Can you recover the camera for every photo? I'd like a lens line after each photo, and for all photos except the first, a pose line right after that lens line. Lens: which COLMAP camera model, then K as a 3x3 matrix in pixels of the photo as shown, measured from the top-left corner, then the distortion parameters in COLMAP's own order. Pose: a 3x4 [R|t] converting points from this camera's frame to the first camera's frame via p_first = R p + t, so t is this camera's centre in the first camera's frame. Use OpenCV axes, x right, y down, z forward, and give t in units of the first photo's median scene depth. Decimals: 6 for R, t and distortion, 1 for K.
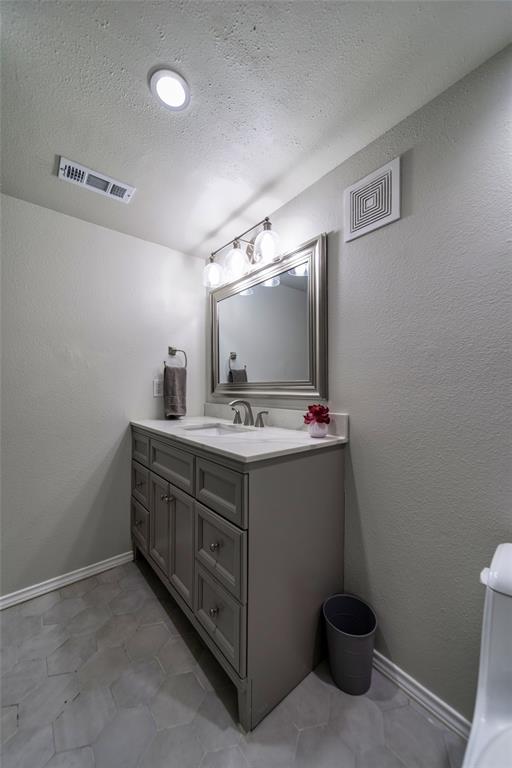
lens RADIAL K [[288.9, 0, 253.6], [0, 288.9, 392.6], [0, 0, 1]] dist [0.000972, -0.000005]
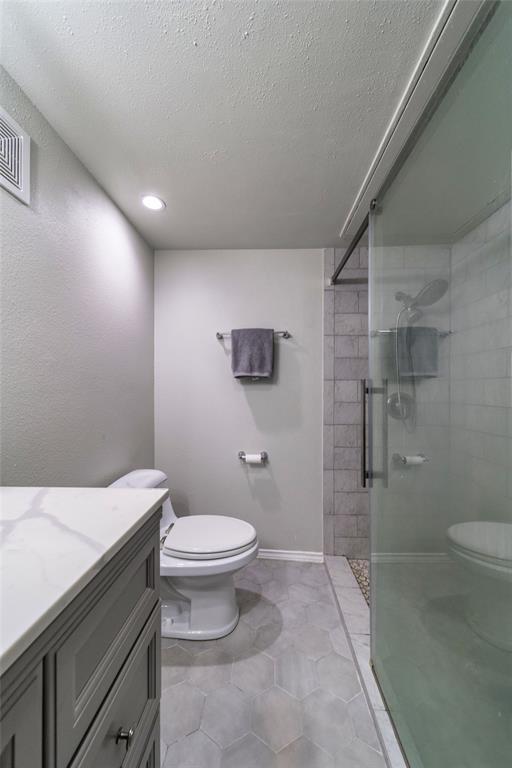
lens RADIAL K [[288.9, 0, 253.6], [0, 288.9, 392.6], [0, 0, 1]] dist [0.000972, -0.000005]
pose [[-0.741748, -0.013932, 0.670534, -0.494176], [0.002646, 0.999716, 0.023699, -0.042811], [-0.670673, 0.019352, -0.741500, 0.986709]]
